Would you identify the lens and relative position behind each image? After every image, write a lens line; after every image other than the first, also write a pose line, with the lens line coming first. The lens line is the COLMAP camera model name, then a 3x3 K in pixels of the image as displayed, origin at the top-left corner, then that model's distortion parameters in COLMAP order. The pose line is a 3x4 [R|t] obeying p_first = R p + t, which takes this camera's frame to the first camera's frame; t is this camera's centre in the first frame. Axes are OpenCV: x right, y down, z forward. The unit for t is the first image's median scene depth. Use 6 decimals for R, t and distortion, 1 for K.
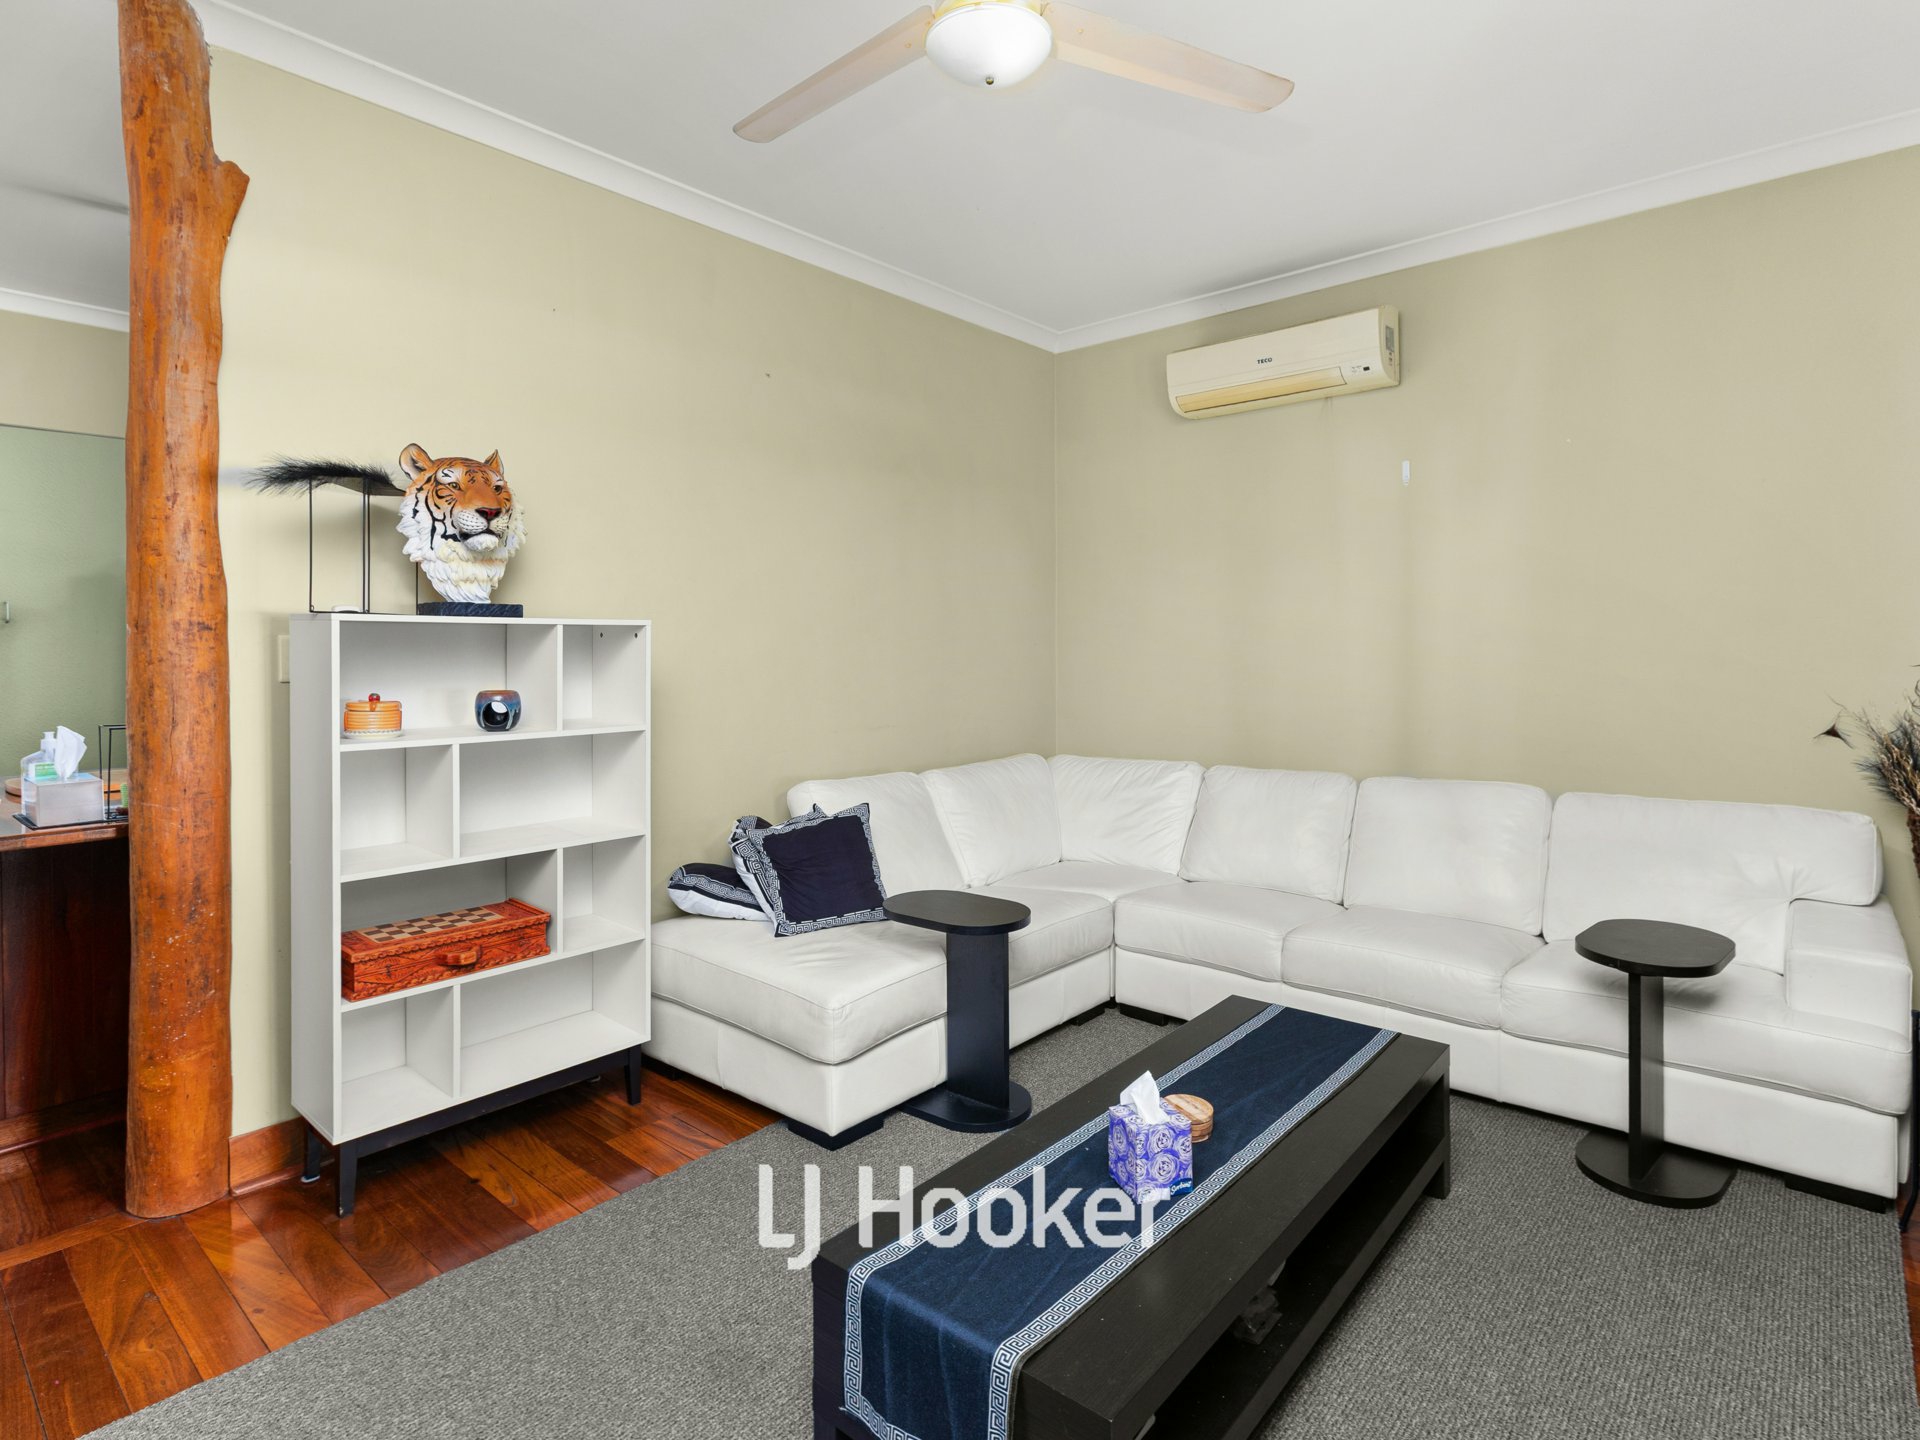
lens RADIAL K [[991.0, 0, 961.7], [0, 991.0, 647.8], [0, 0, 1]] dist [-0.002289, 0.000497]
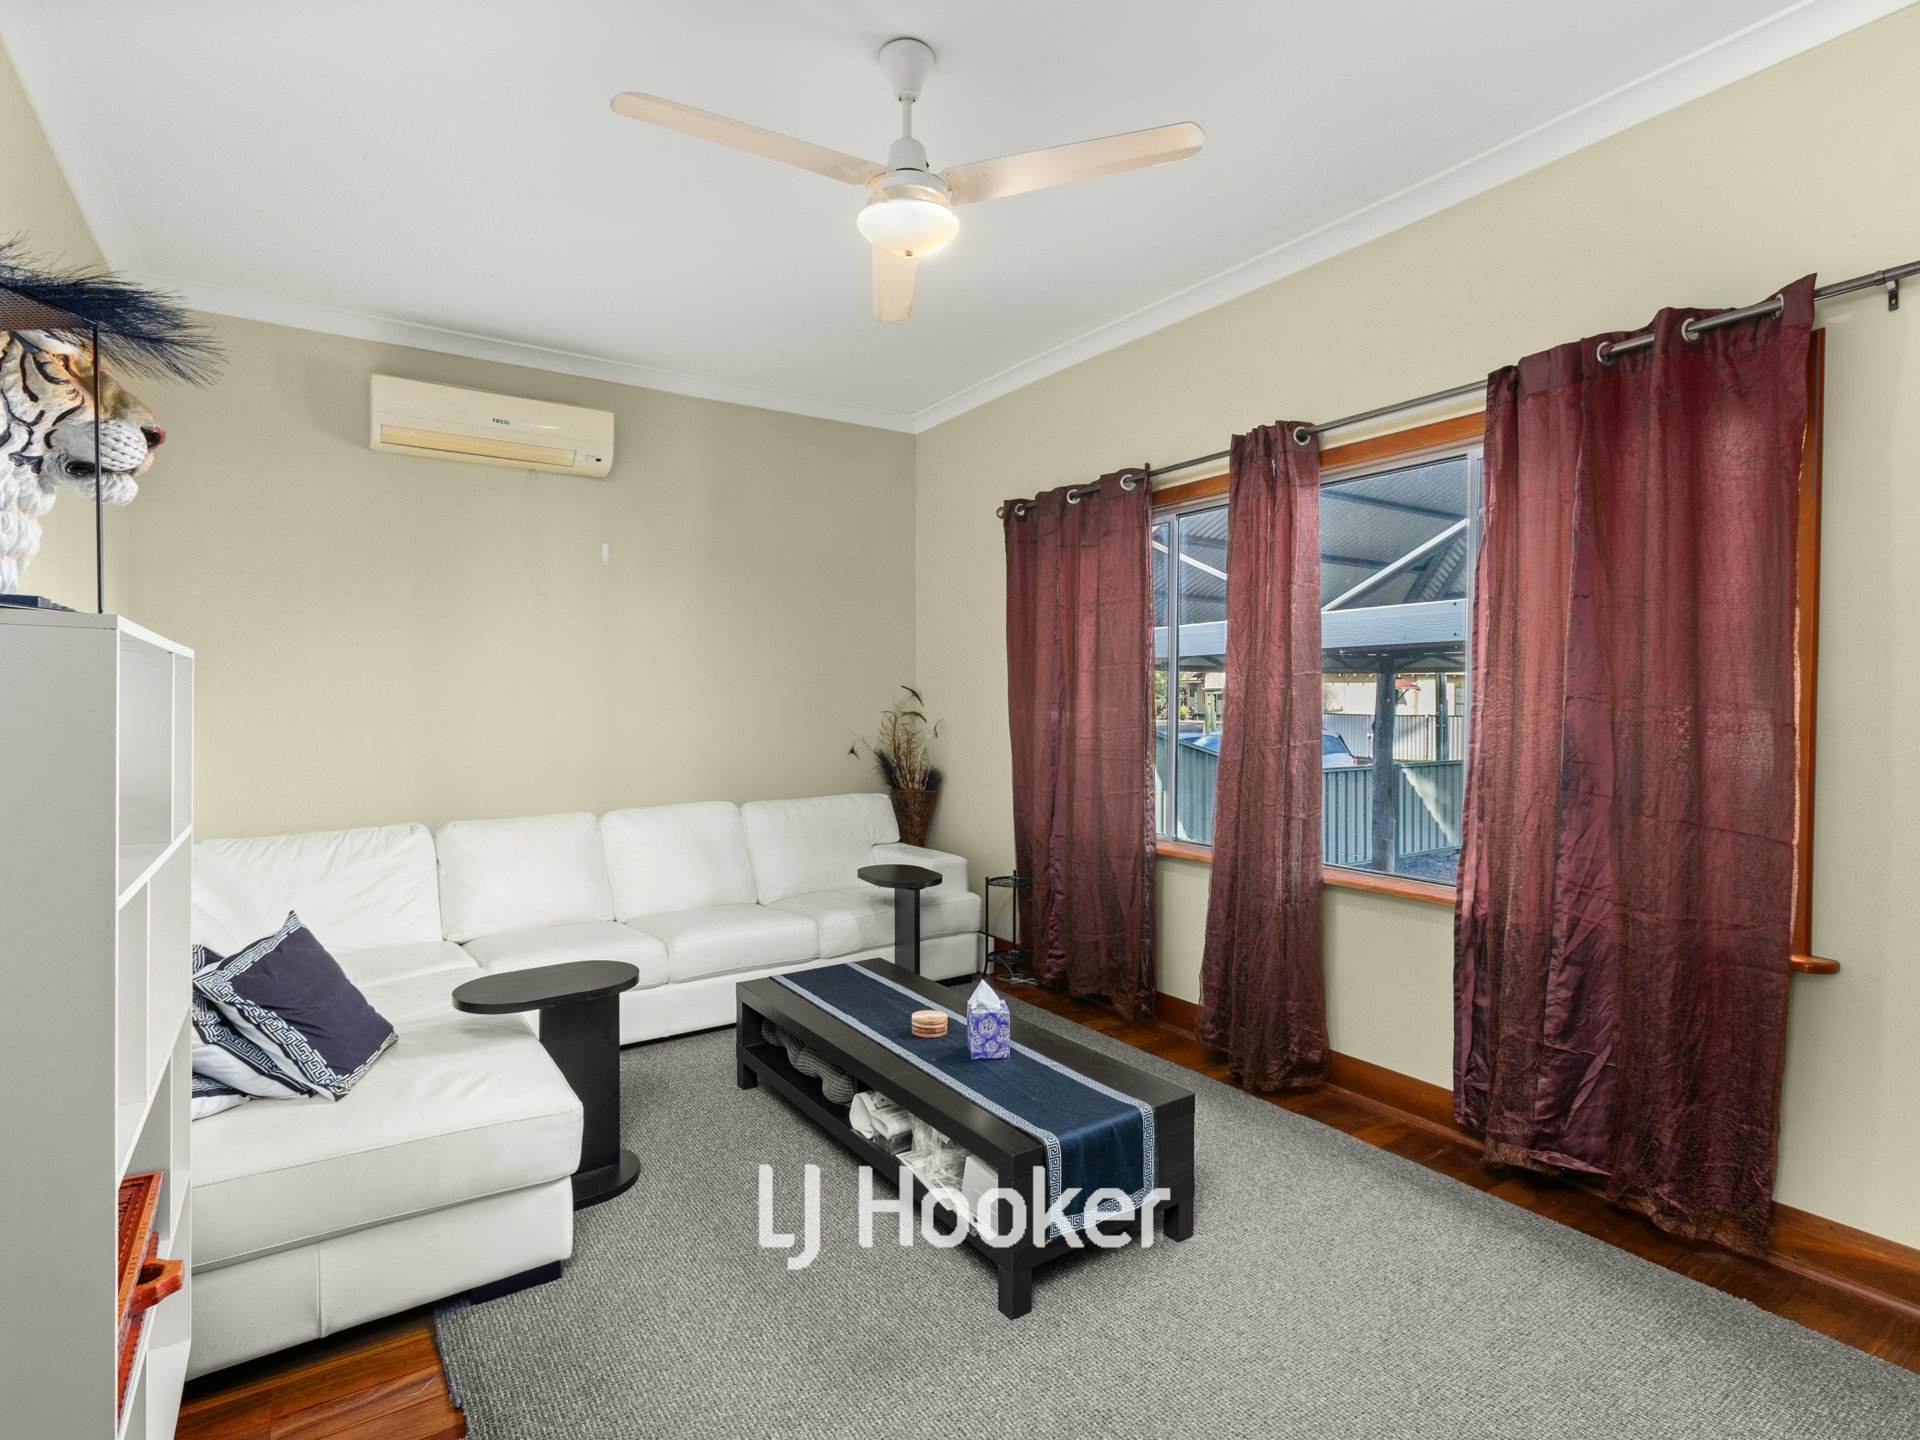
lens RADIAL K [[967.9, 0, 959.4], [0, 967.9, 709.4], [0, 0, 1]] dist [-0.004551, -0.000271]
pose [[0.262377, -0.003241, 0.964960, -0.583101], [-0.001213, 0.999992, 0.003689, 0.004234], [-0.964965, -0.002138, 0.262371, 0.304039]]
